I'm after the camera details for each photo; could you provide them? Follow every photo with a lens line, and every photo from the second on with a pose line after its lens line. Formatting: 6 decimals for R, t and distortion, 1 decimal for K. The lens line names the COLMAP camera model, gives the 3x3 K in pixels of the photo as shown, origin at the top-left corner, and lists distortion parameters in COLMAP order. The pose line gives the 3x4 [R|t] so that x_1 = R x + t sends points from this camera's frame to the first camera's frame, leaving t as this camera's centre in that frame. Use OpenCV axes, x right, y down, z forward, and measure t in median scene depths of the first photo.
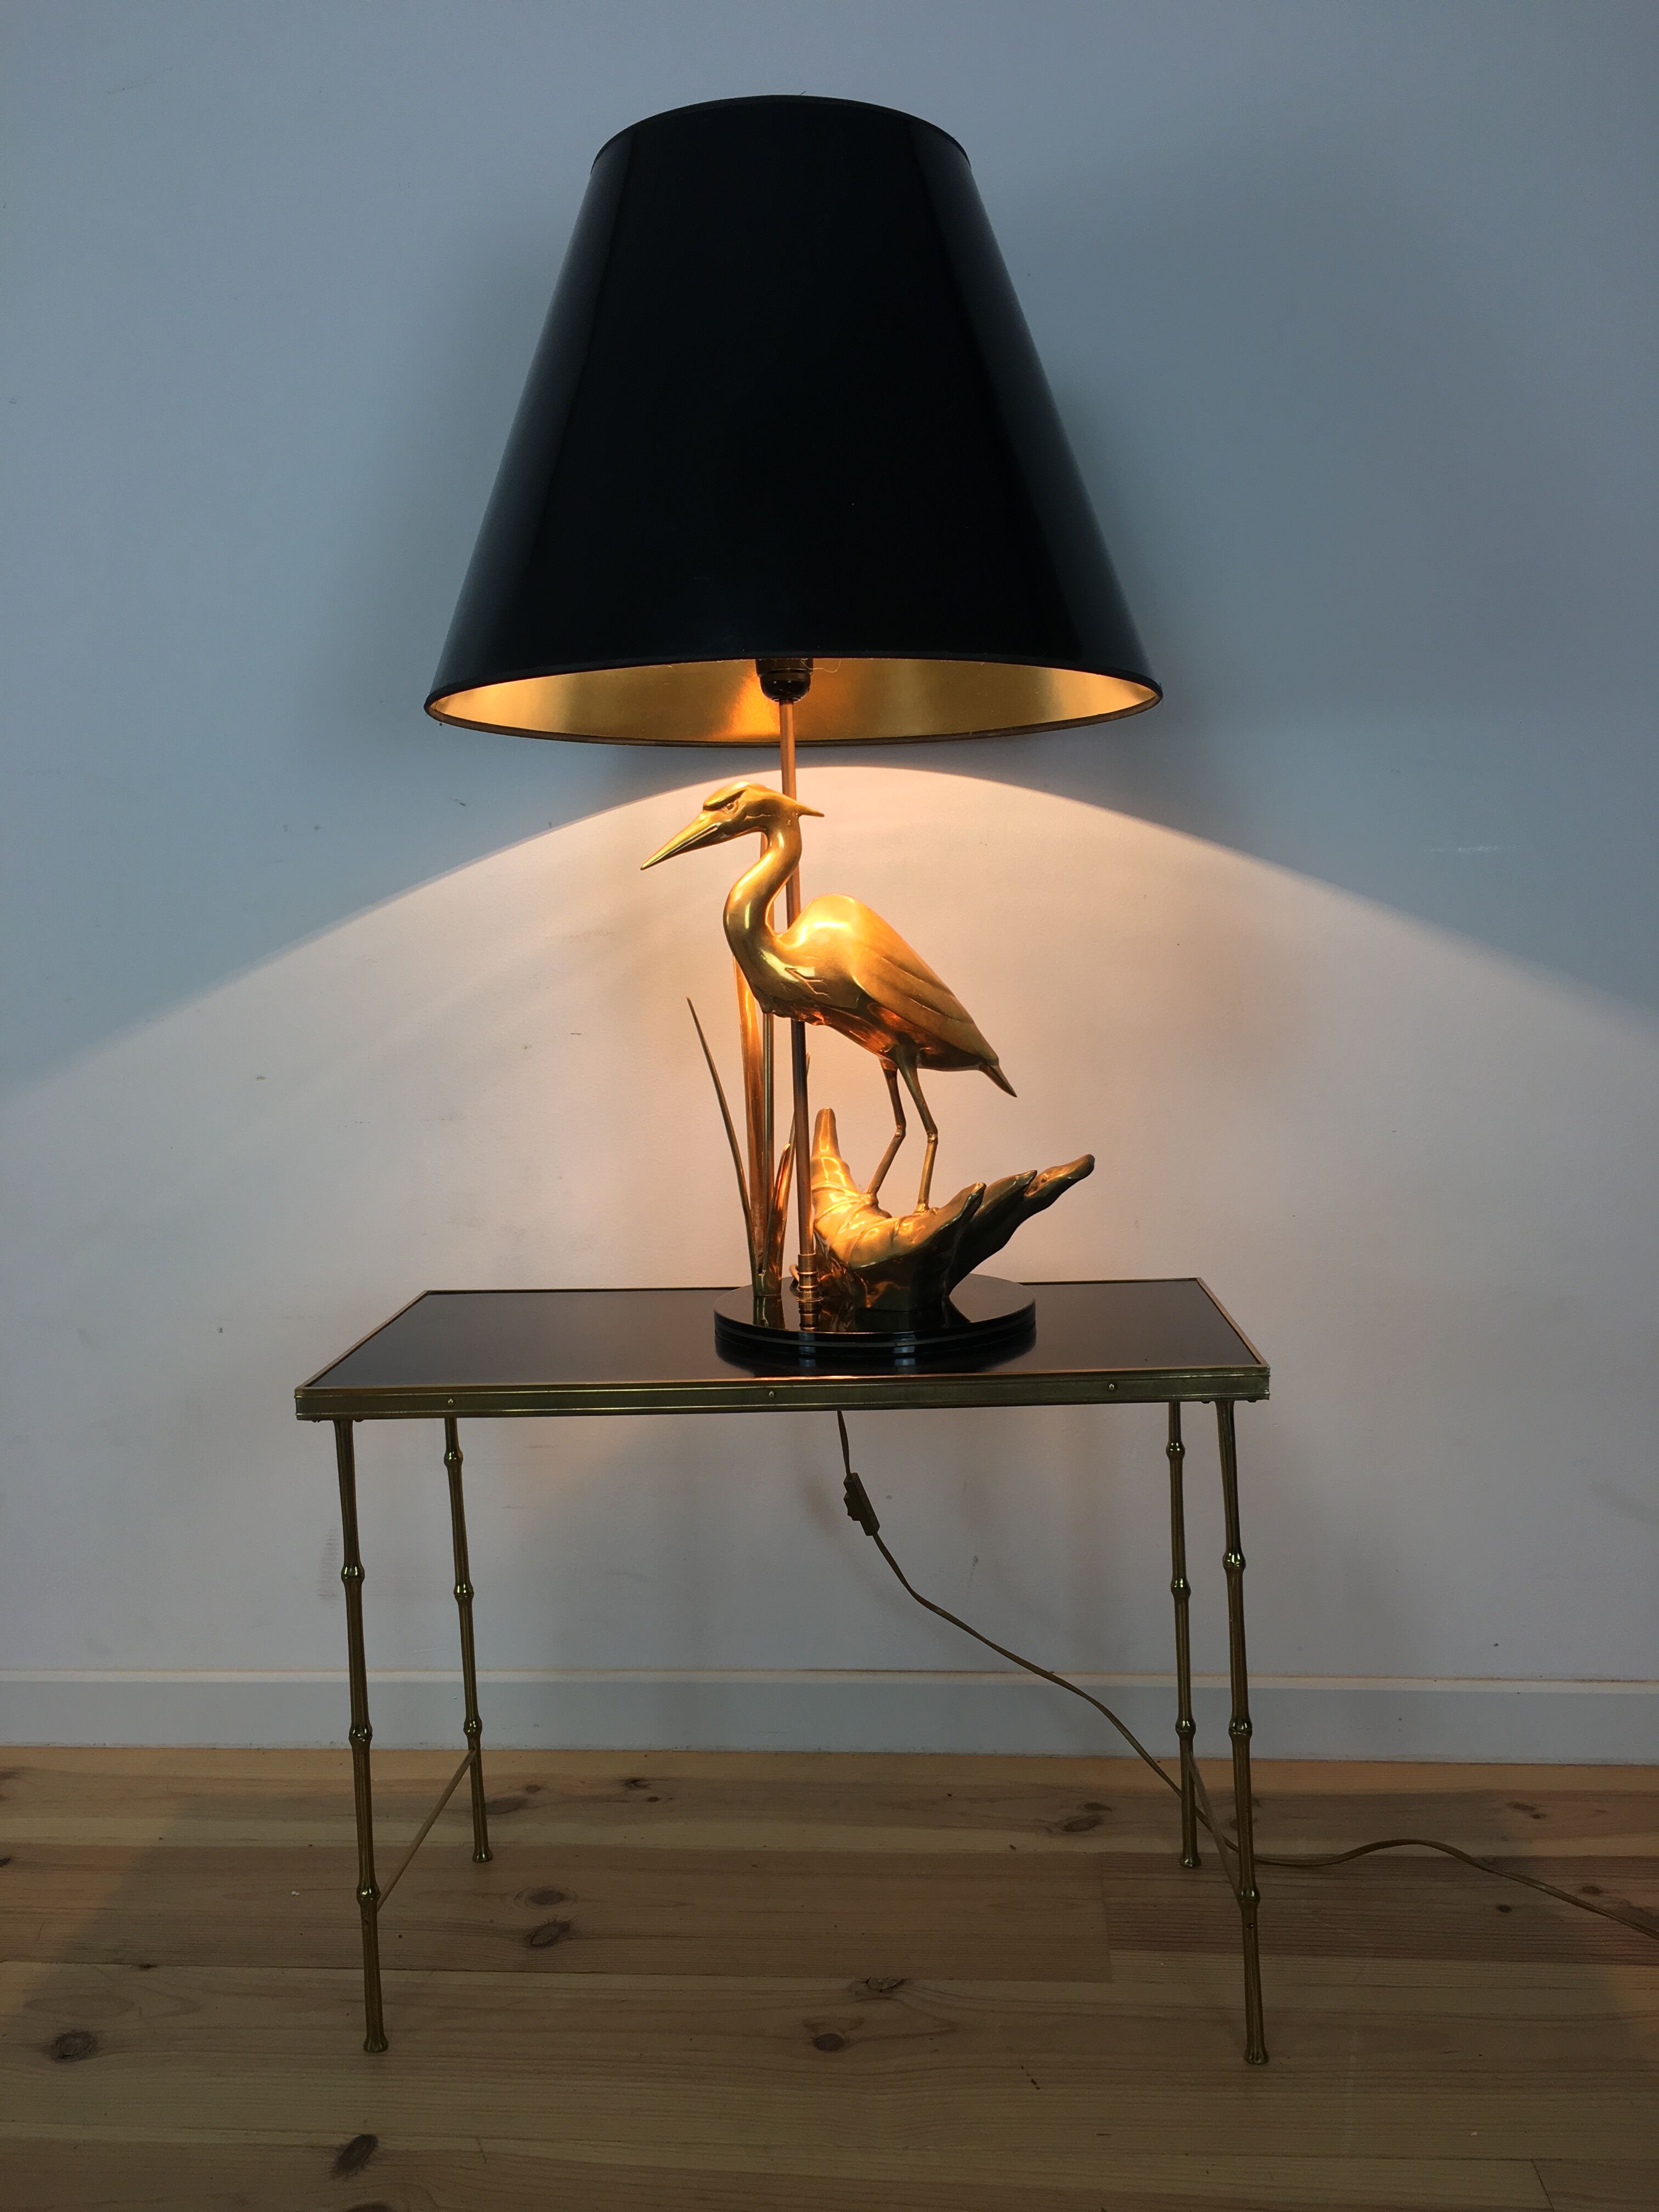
lens RADIAL K [[1912.6, 0, 829.5], [0, 1912.6, 1106.0], [0, 0, 1]] dist [0.063013, -0.101724]
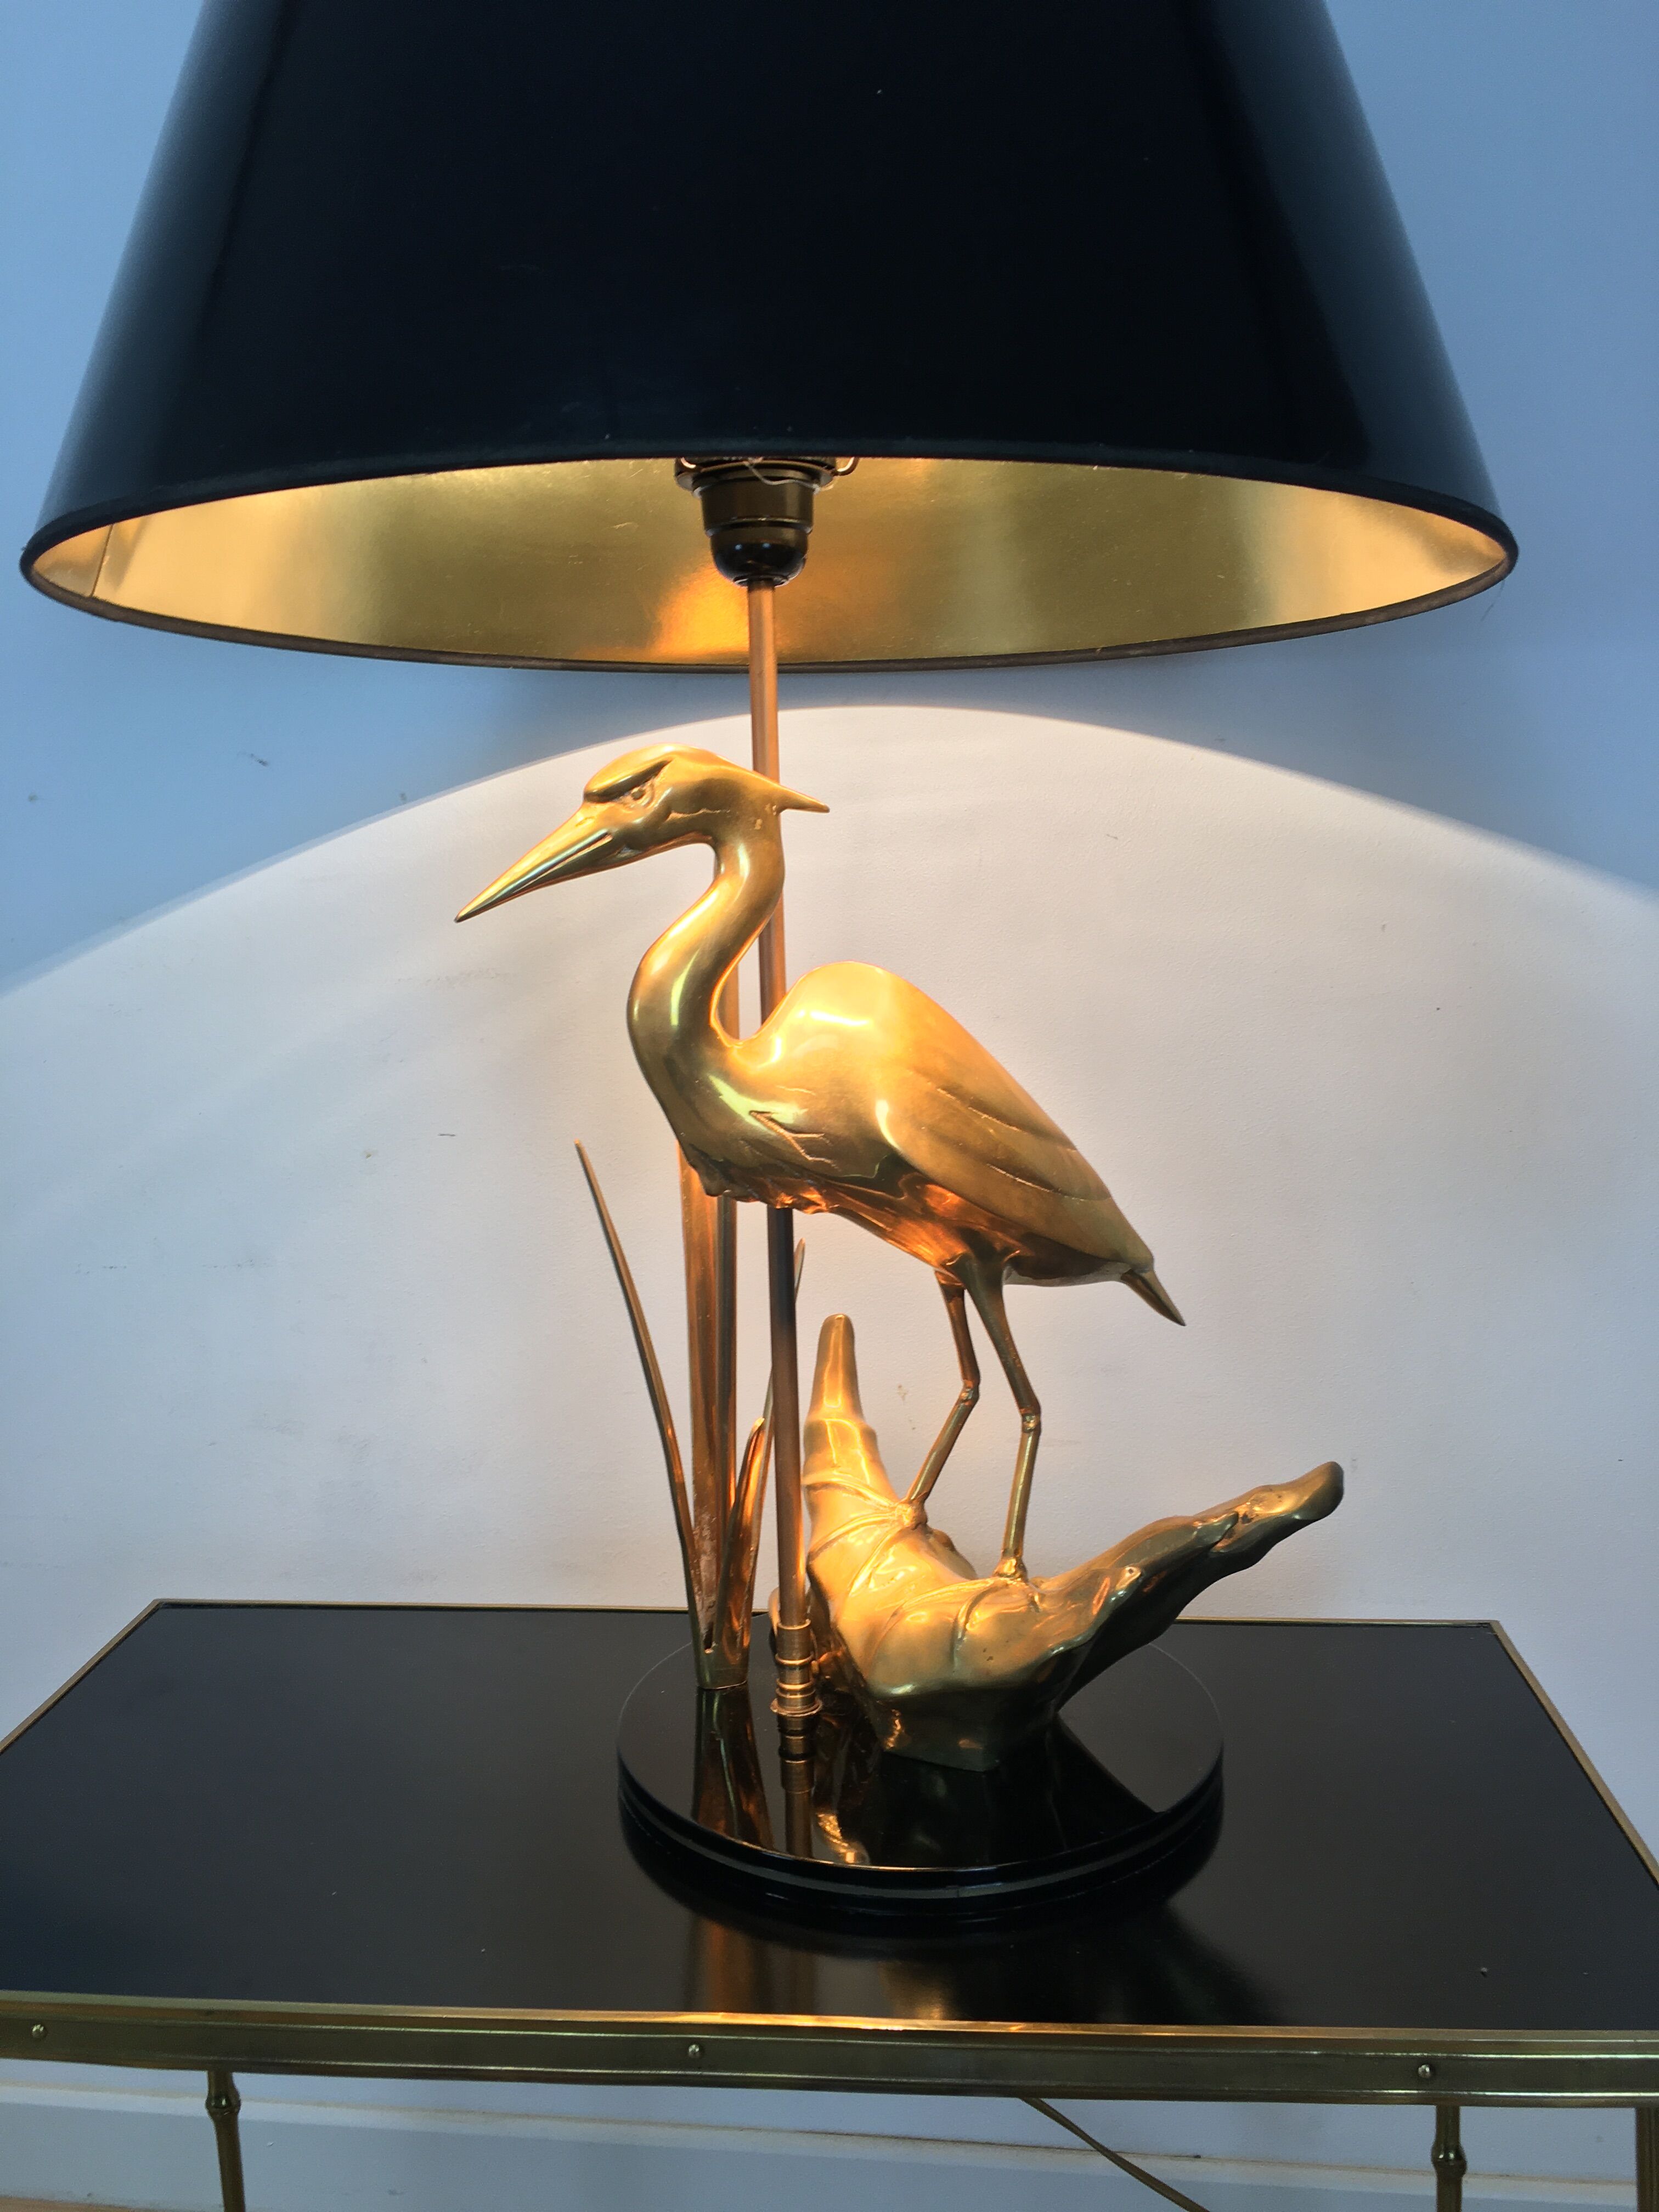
lens RADIAL K [[1912.6, 0, 829.5], [0, 1912.6, 1106.0], [0, 0, 1]] dist [0.063013, -0.101724]
pose [[0.999398, 0.012661, -0.032301, 0.014308], [-0.011358, 0.999127, 0.040209, -0.090938], [0.032782, -0.039818, 0.998669, 0.474089]]
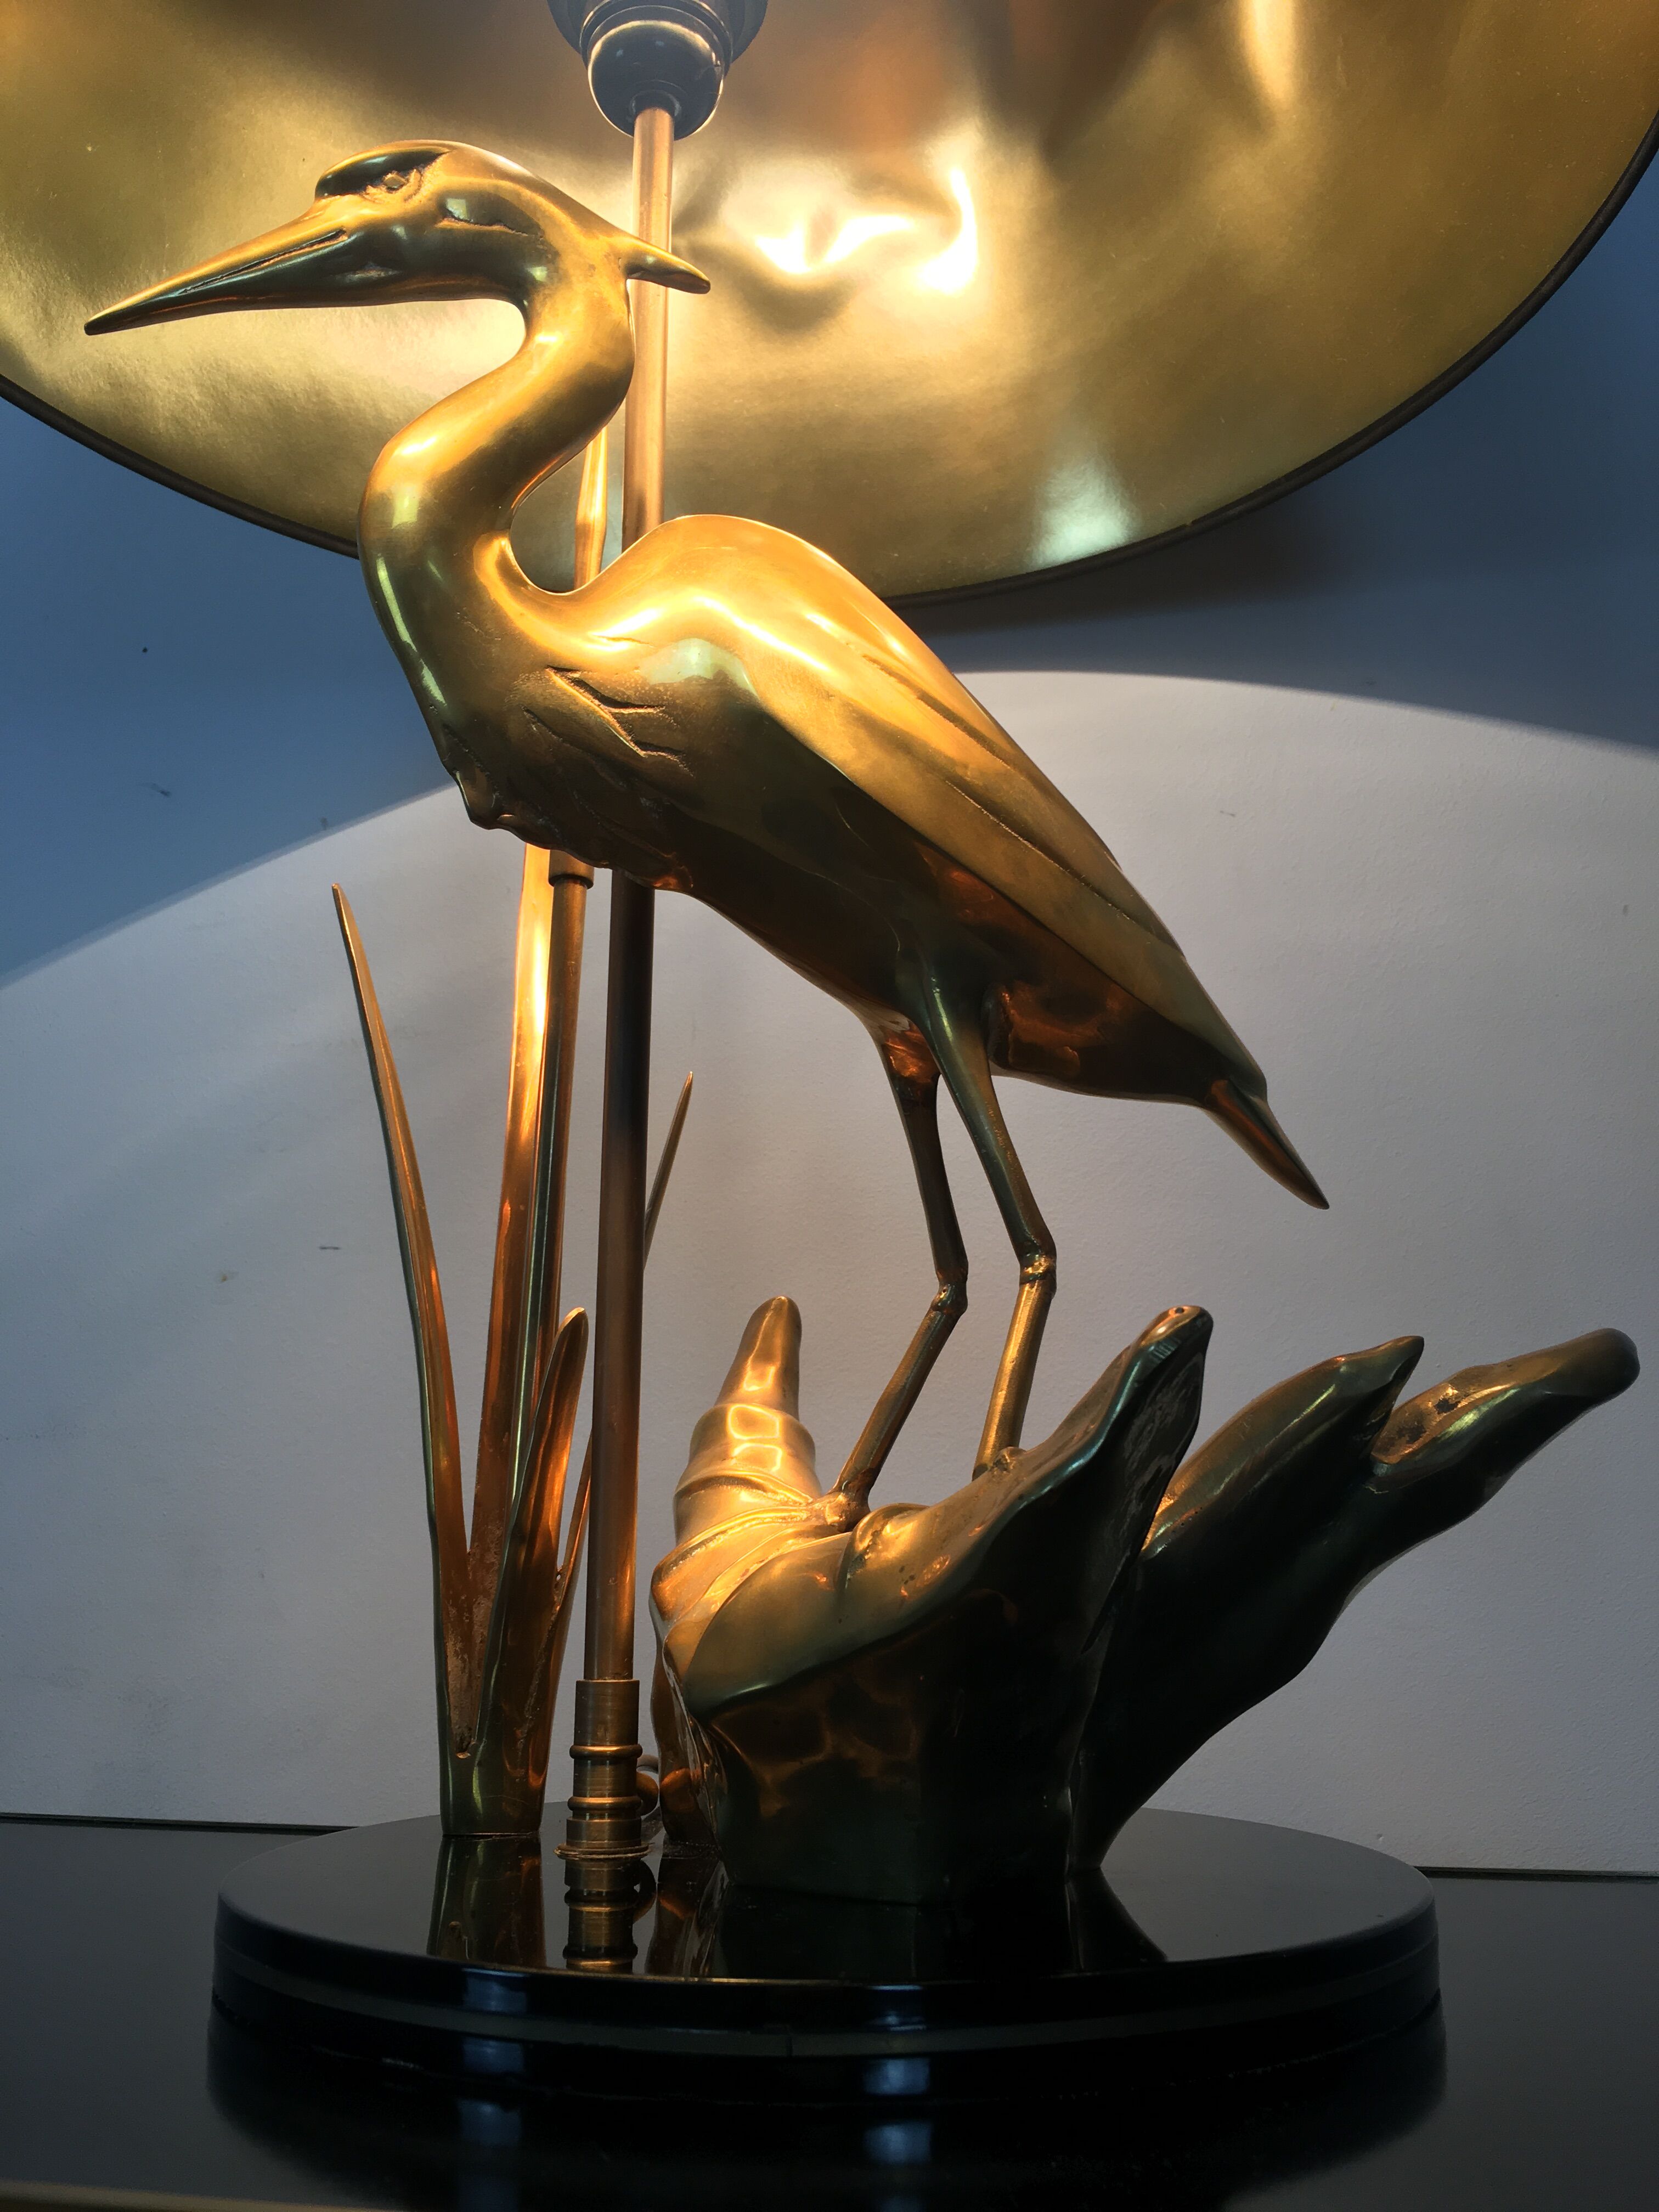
lens RADIAL K [[1912.6, 0, 829.5], [0, 1912.6, 1106.0], [0, 0, 1]] dist [0.063013, -0.101724]
pose [[0.989013, -0.001386, -0.147824, 0.065766], [-0.046331, 0.946672, -0.318851, 0.087585], [0.140383, 0.322197, 0.936206, 0.714257]]
